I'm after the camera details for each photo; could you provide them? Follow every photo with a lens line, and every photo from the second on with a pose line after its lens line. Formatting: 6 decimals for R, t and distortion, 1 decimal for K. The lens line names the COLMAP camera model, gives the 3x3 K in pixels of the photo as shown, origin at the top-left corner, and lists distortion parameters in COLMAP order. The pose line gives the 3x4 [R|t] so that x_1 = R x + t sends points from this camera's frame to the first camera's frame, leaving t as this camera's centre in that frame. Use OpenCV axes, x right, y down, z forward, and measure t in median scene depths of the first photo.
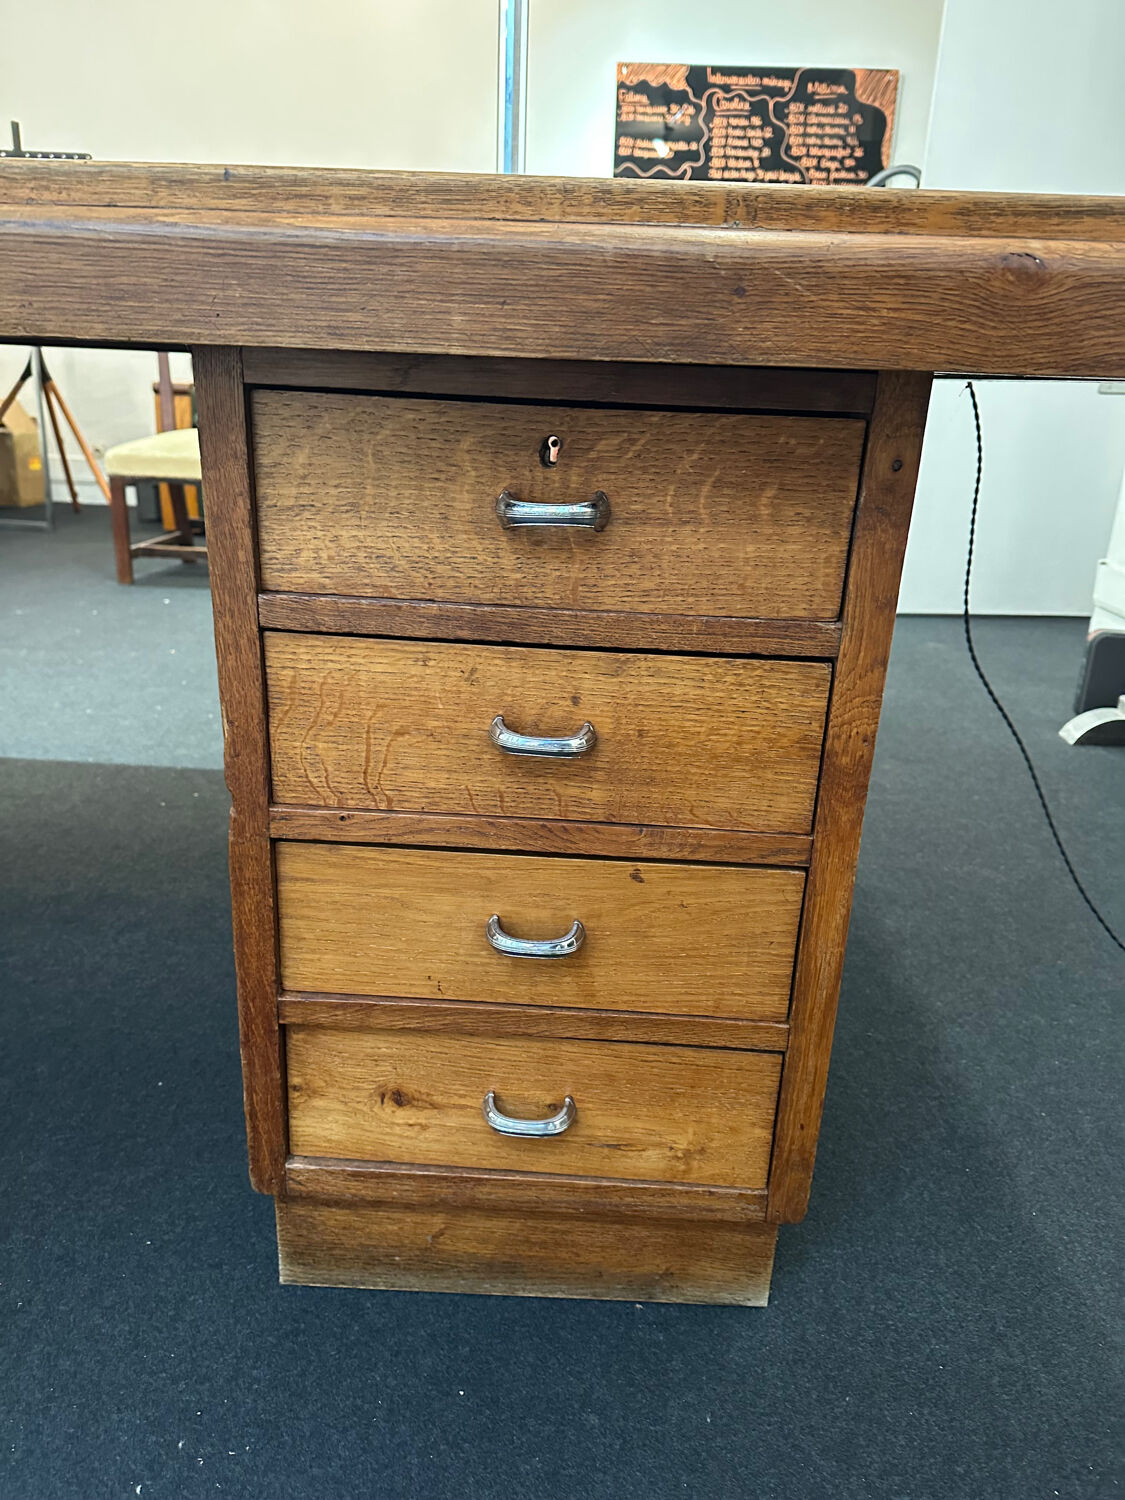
lens RADIAL K [[1005.6, 0, 558.5], [0, 1005.6, 738.8], [0, 0, 1]] dist [0.100359, -0.167556]
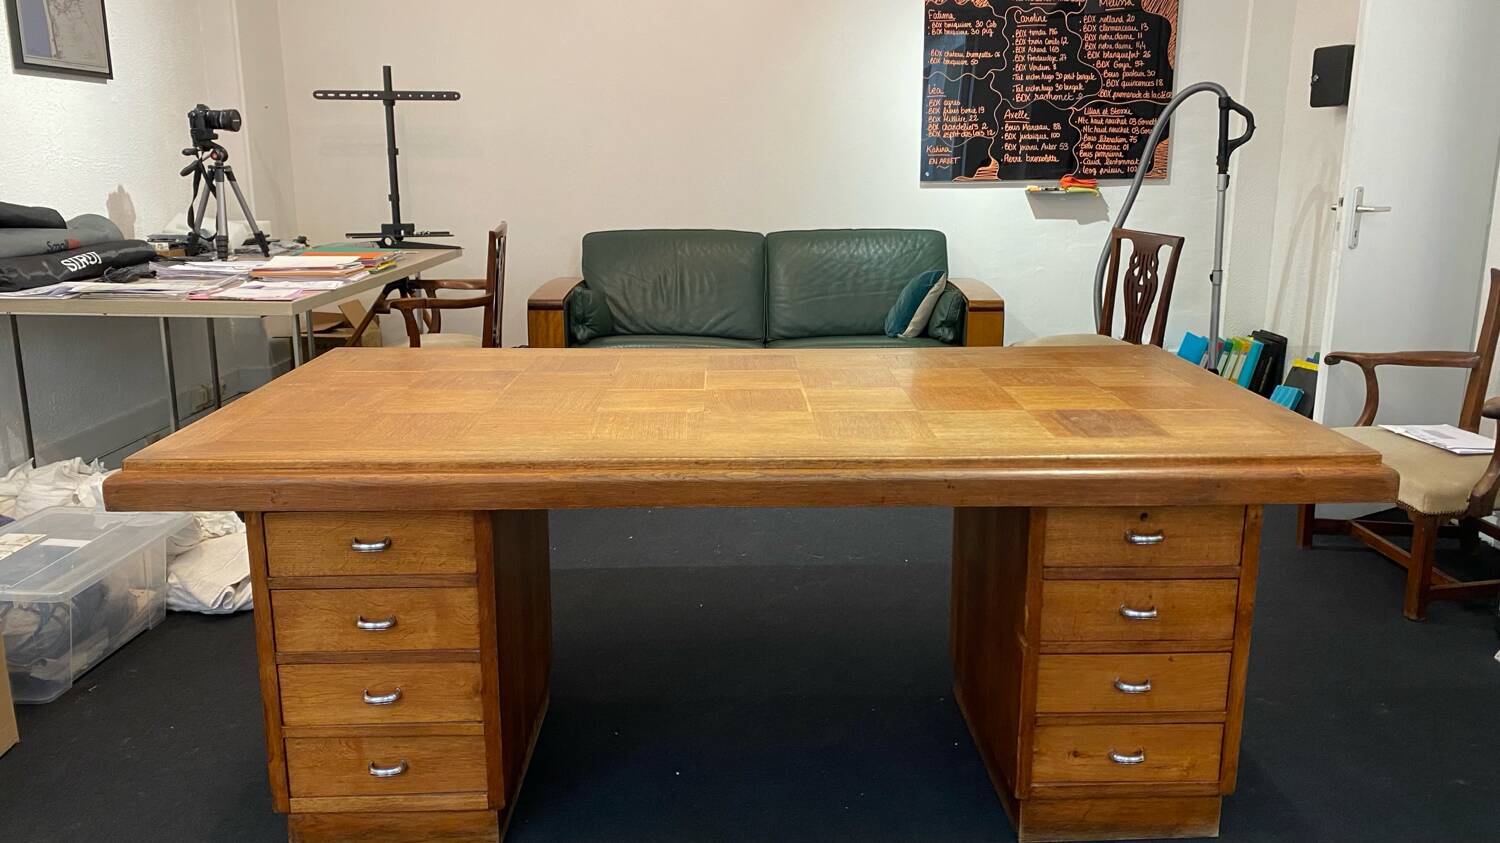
lens RADIAL K [[1127.1, 0, 773.2], [0, 1127.1, 420.8], [0, 0, 1]] dist [0.008263, 0.003025]
pose [[0.996785, -0.056029, 0.057269, -1.144855], [0.061089, 0.993994, -0.090794, -0.295363], [-0.051837, 0.094000, 0.994222, -2.059660]]
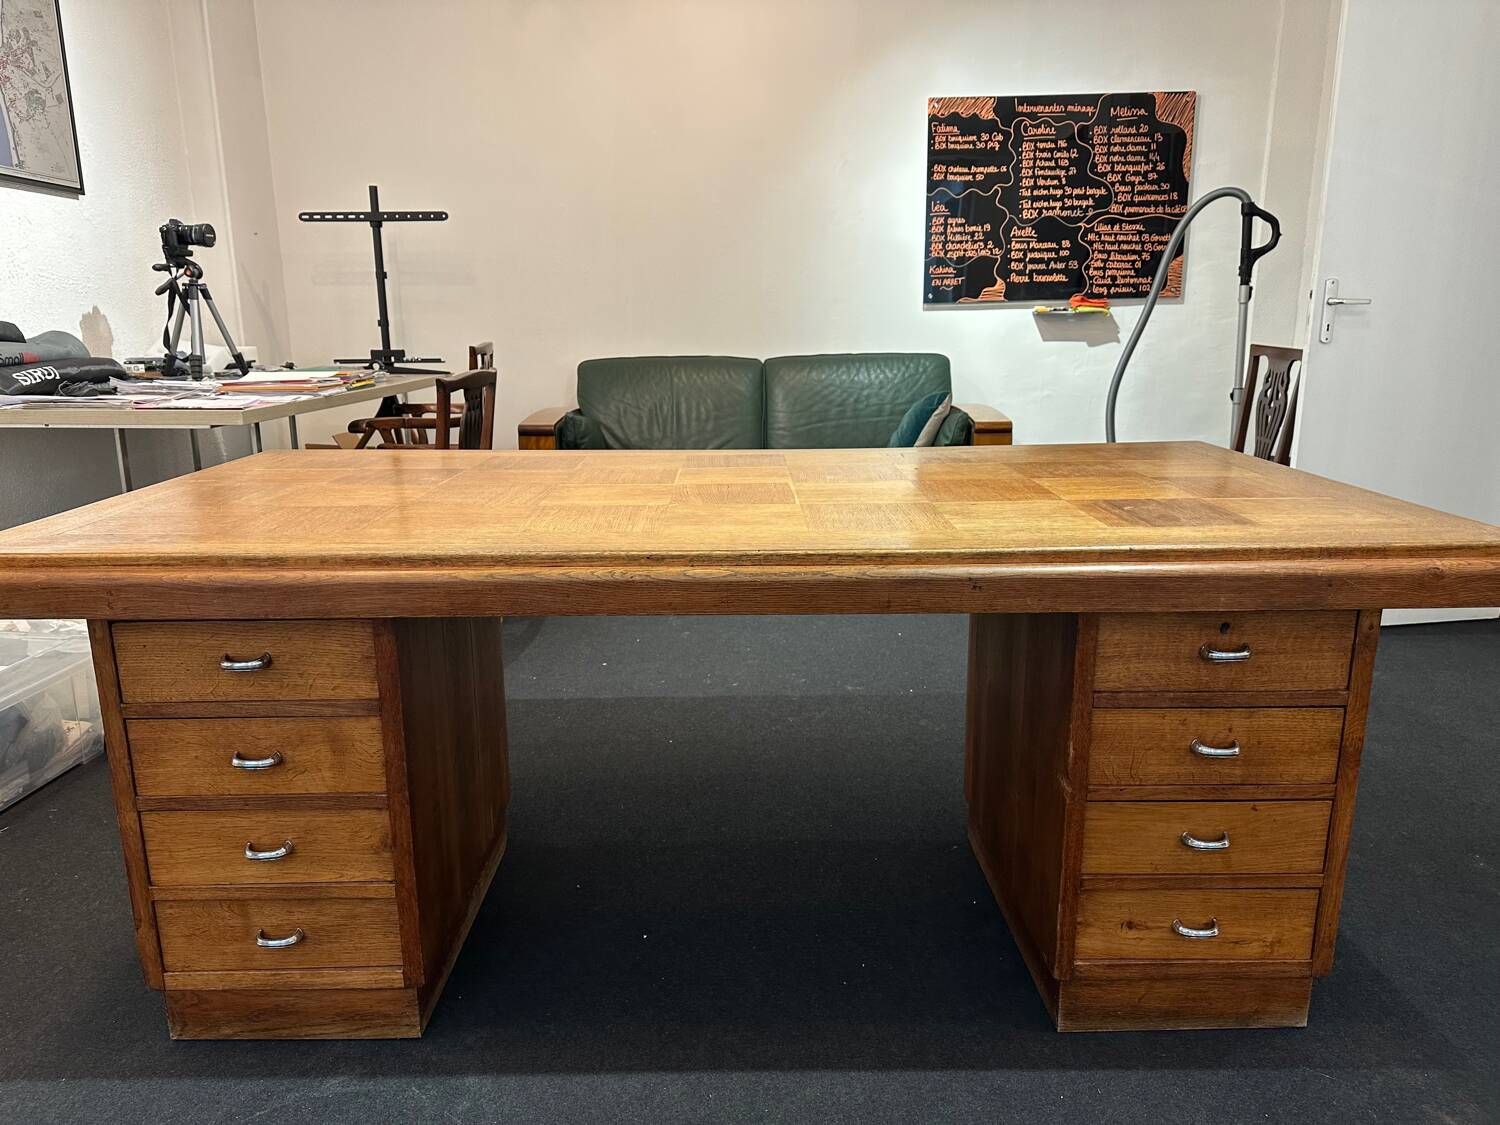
lens RADIAL K [[1055.6, 0, 744.0], [0, 1055.6, 583.7], [0, 0, 1]] dist [0.005129, -0.007648]
pose [[0.997935, -0.060421, 0.021777, -1.042527], [0.061935, 0.995085, -0.077260, -0.236510], [-0.017002, 0.078450, 0.996773, -1.282172]]
